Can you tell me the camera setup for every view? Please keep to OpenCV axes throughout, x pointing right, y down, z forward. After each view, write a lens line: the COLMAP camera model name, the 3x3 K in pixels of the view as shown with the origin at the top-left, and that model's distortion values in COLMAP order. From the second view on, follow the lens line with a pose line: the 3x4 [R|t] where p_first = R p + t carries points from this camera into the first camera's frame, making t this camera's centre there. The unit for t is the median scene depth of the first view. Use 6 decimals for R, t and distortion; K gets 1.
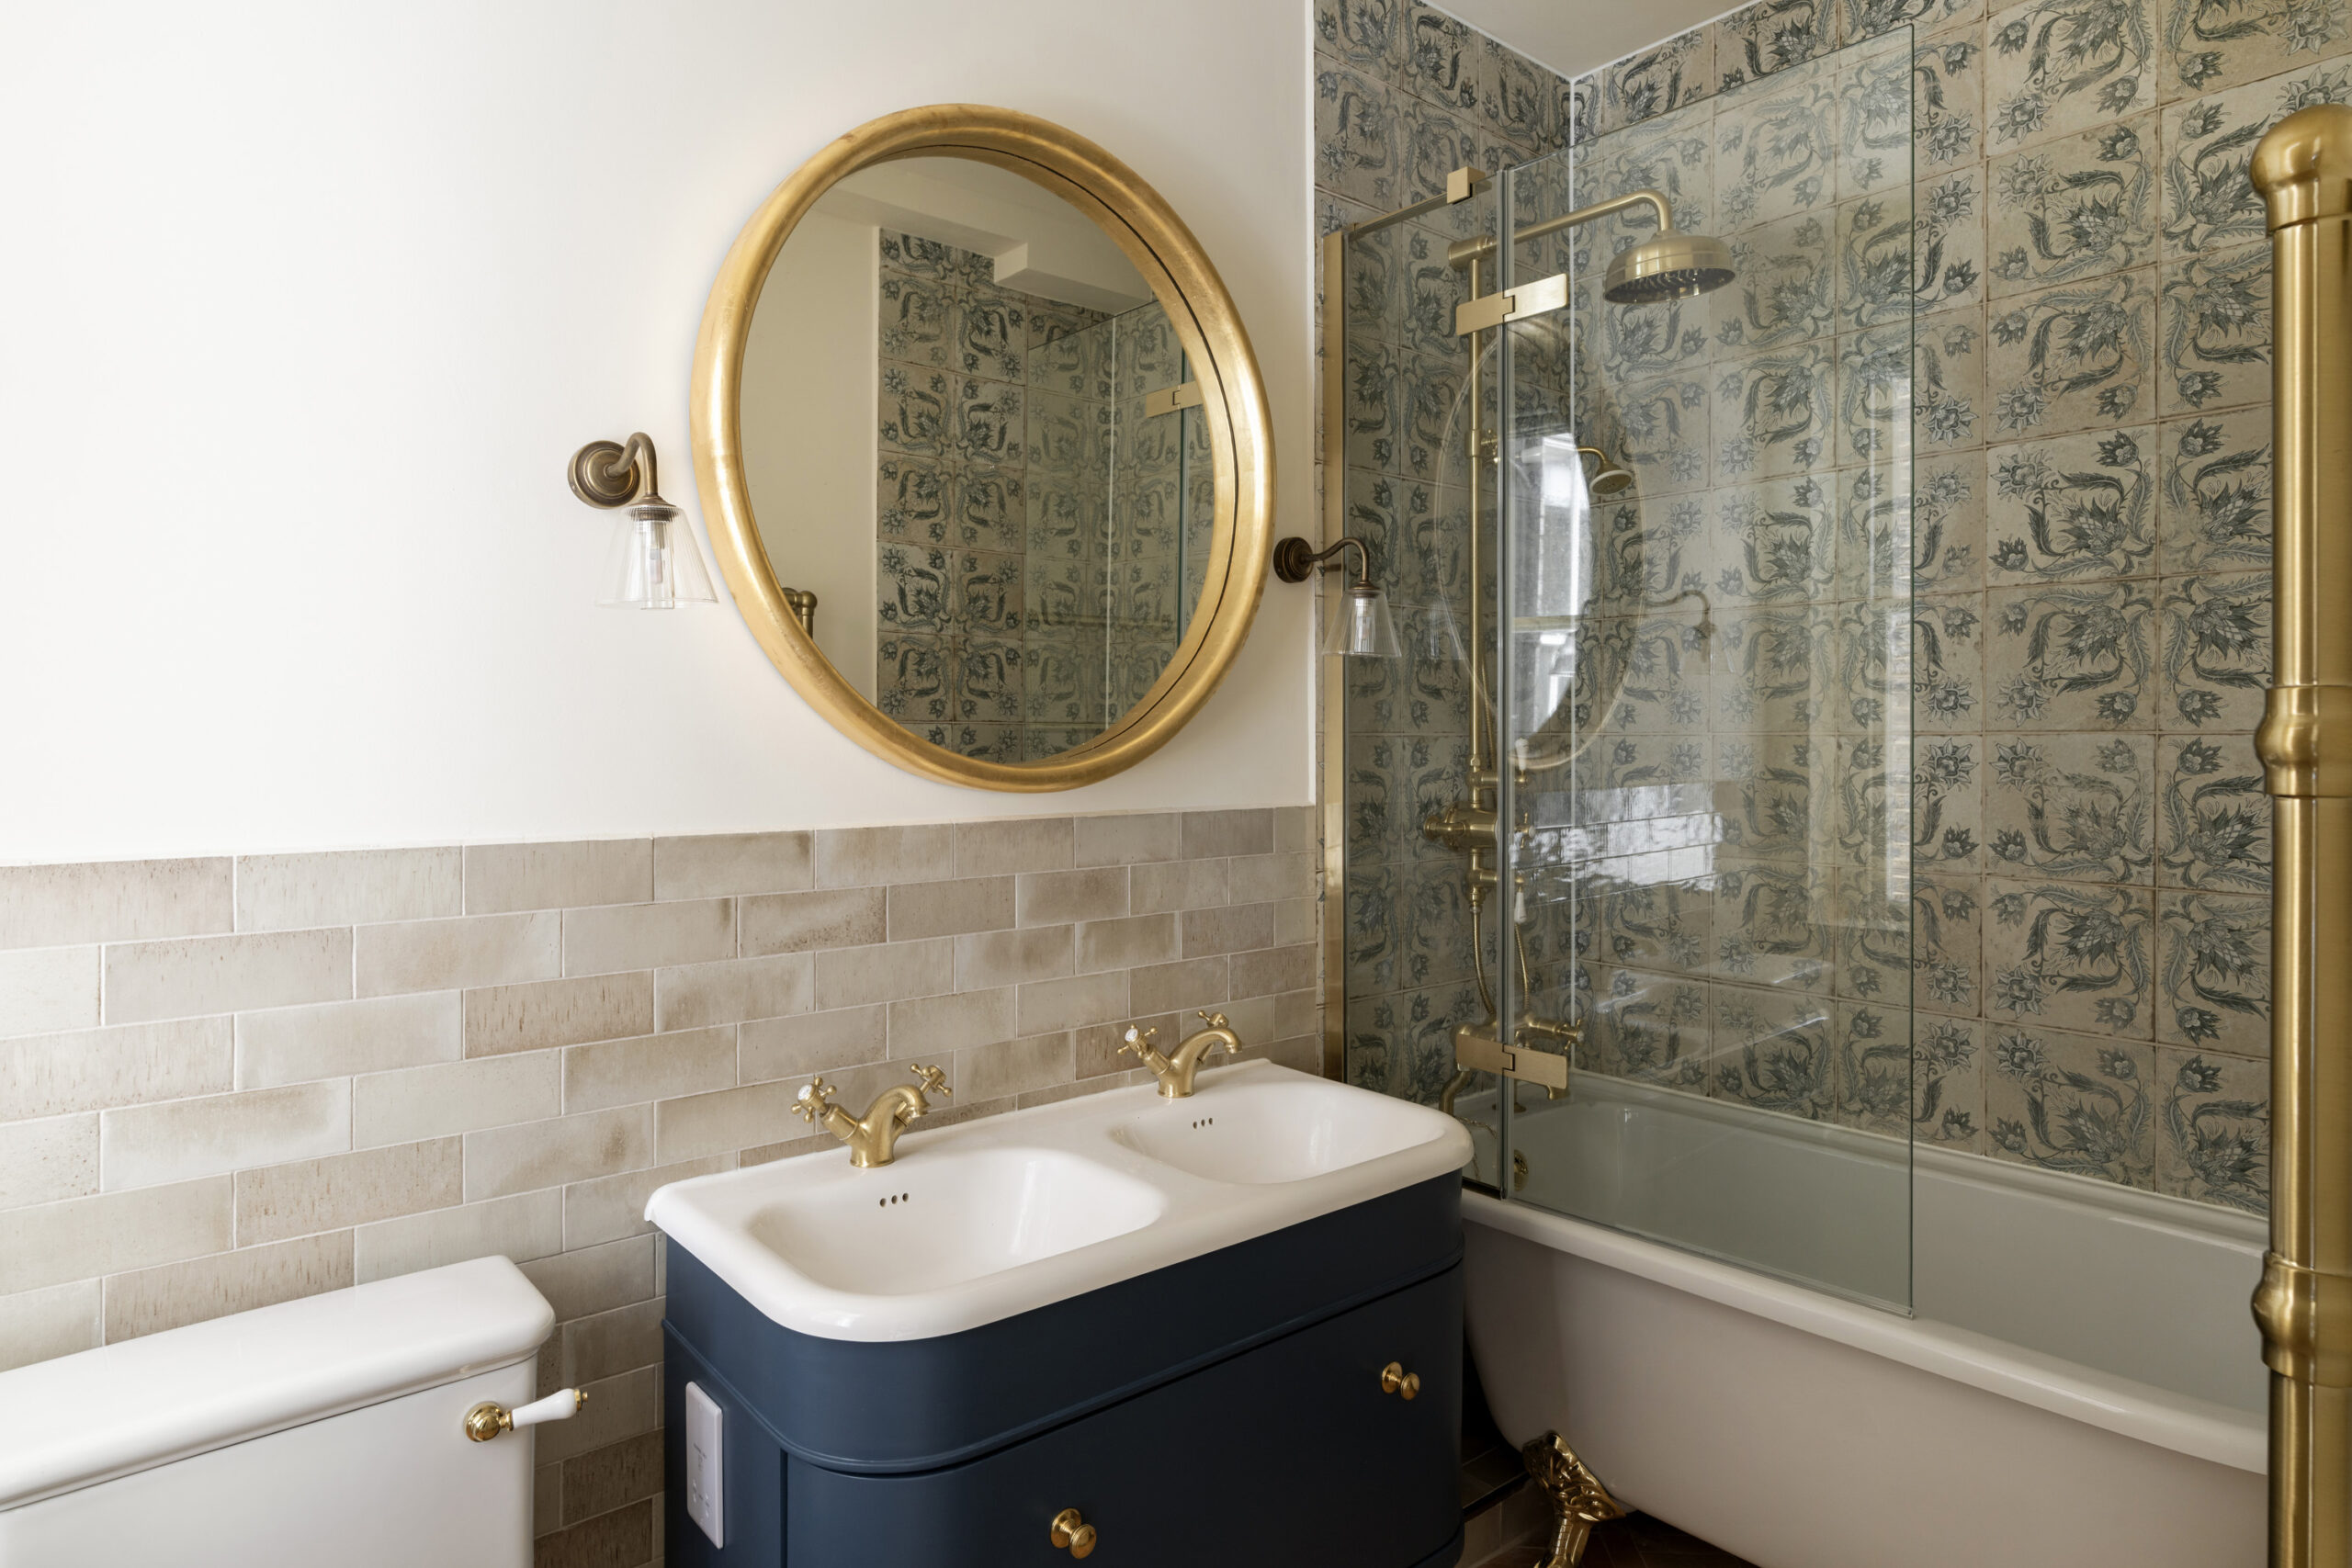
lens RADIAL K [[1308.3, 0, 1184.1], [0, 1308.3, 765.2], [0, 0, 1]] dist [-0.004091, 0.000059]
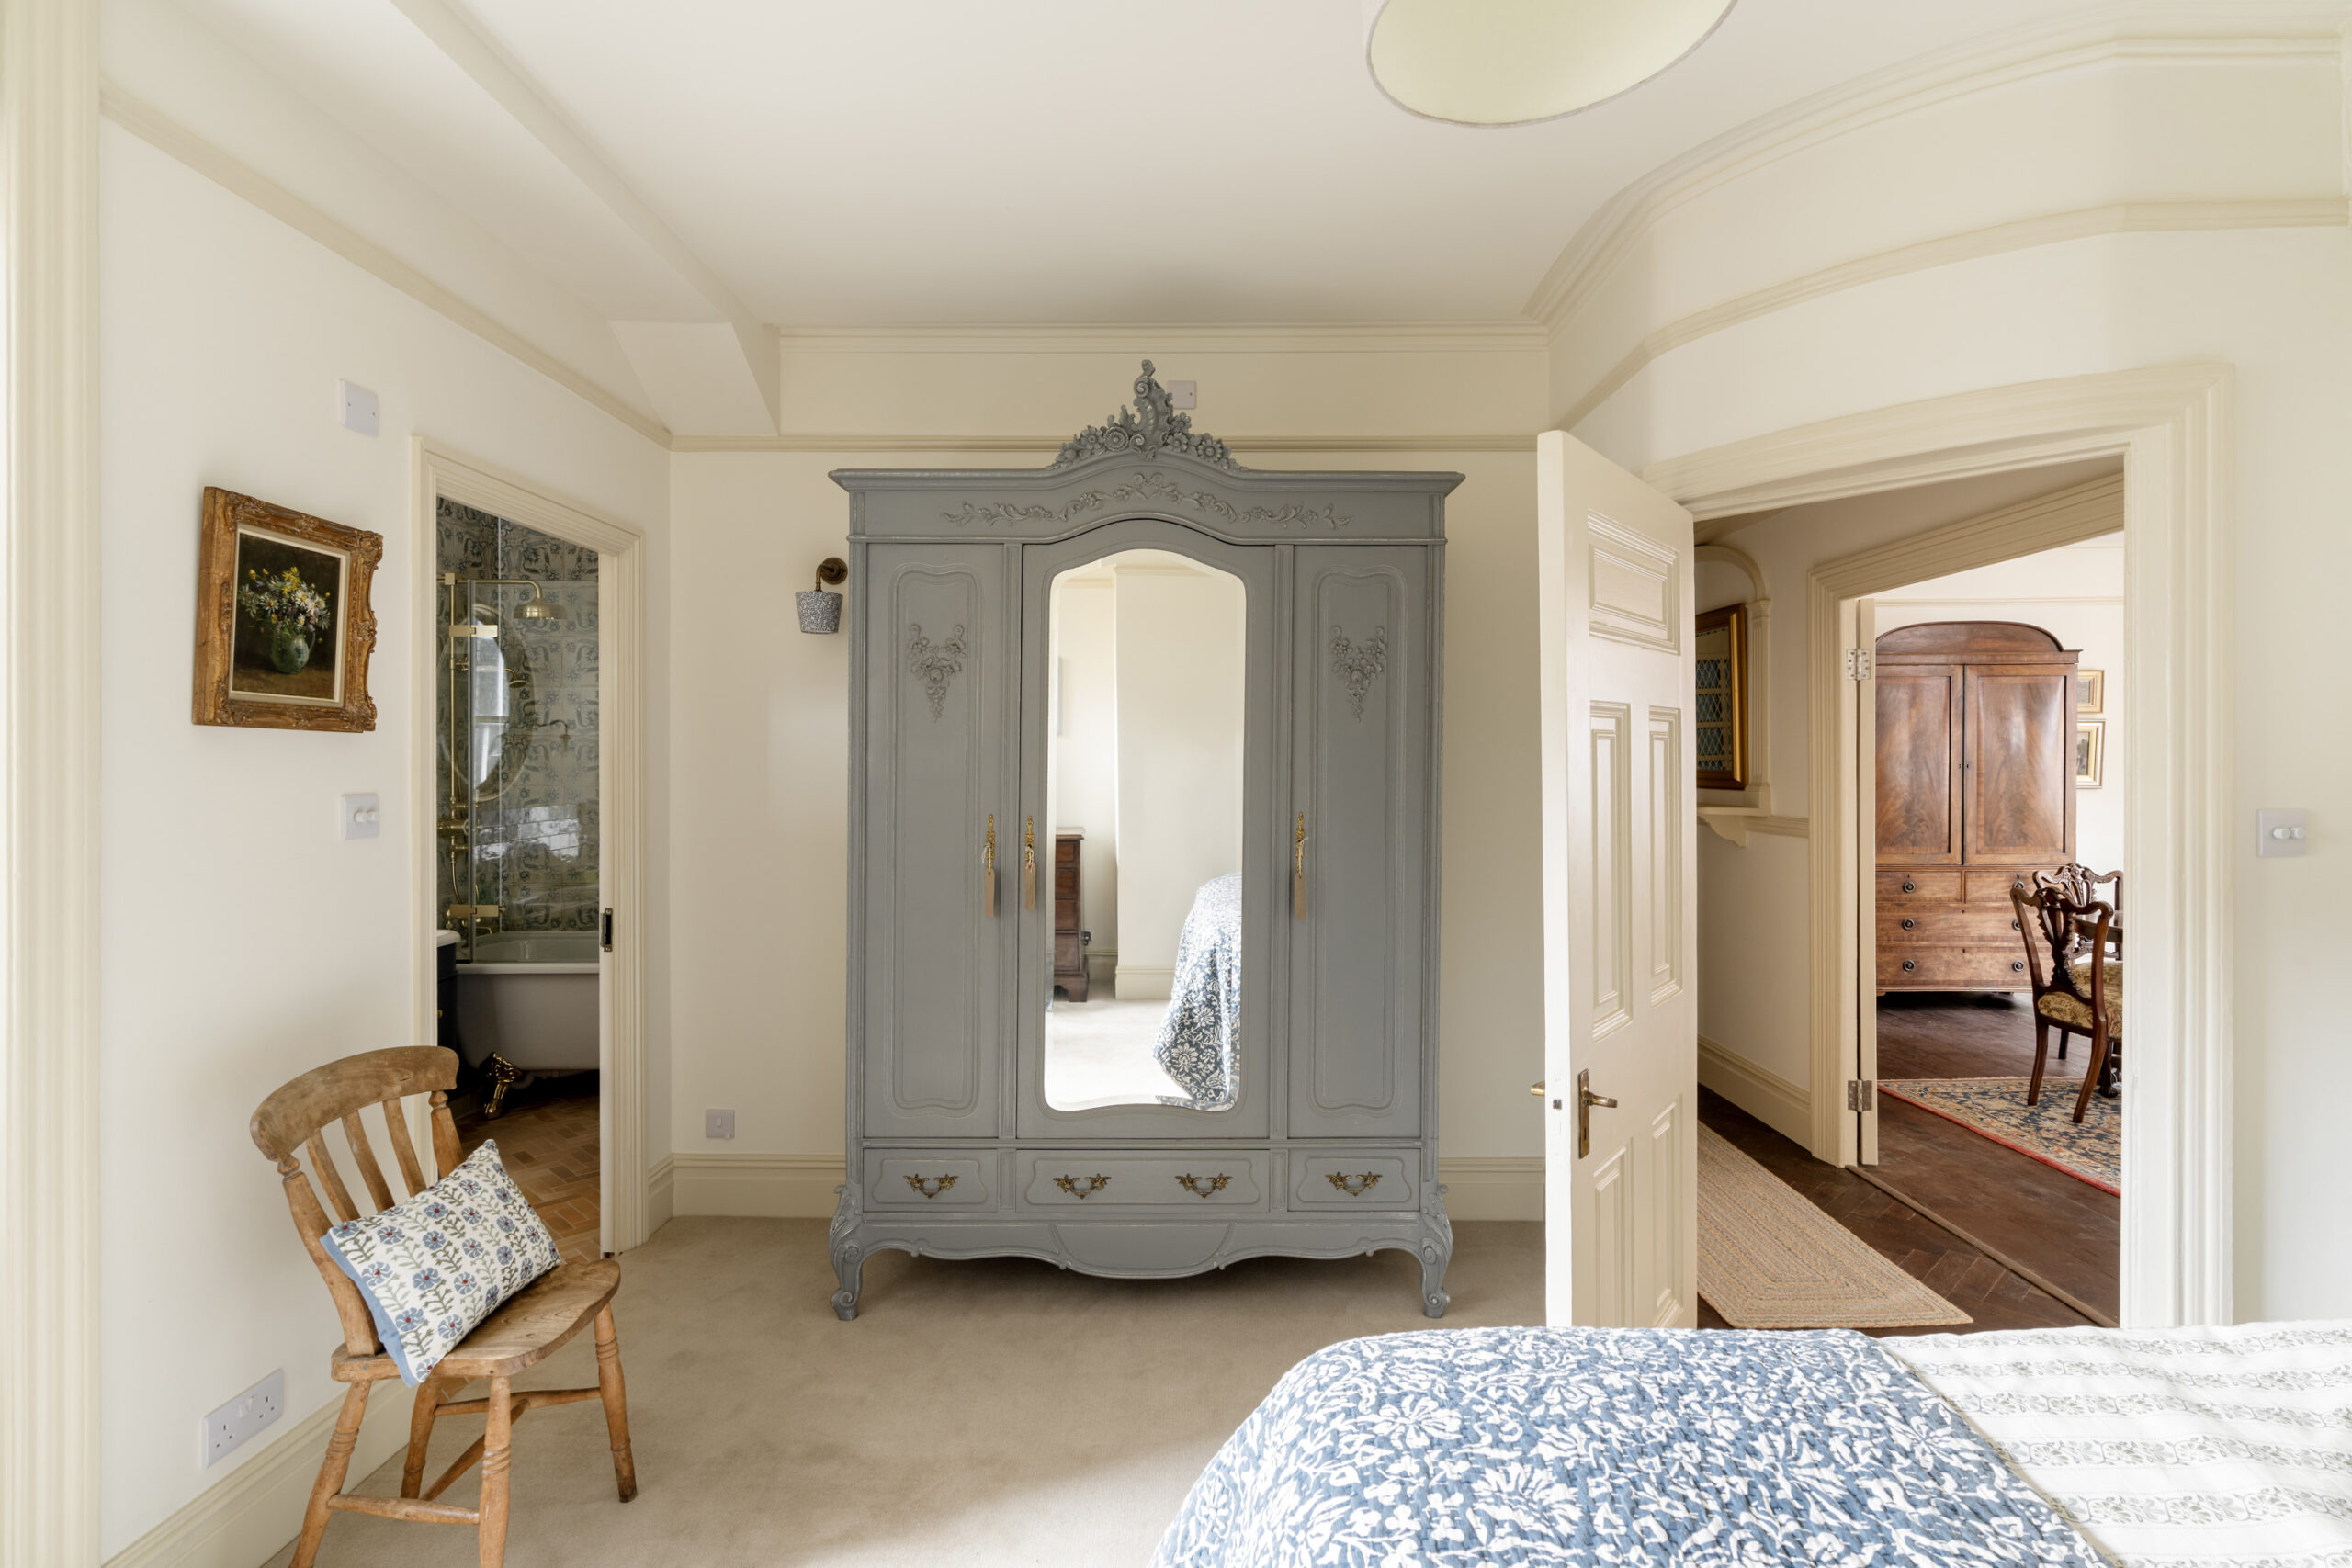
lens RADIAL K [[1087.2, 0, 1191.2], [0, 1087.2, 771.1], [0, 0, 1]] dist [-0.000176, -0.000066]
pose [[0.654291, -0.000485, 0.756243, -0.358513], [0.007560, 0.999954, -0.005900, -0.028480], [-0.756205, 0.009577, 0.654264, -1.185619]]
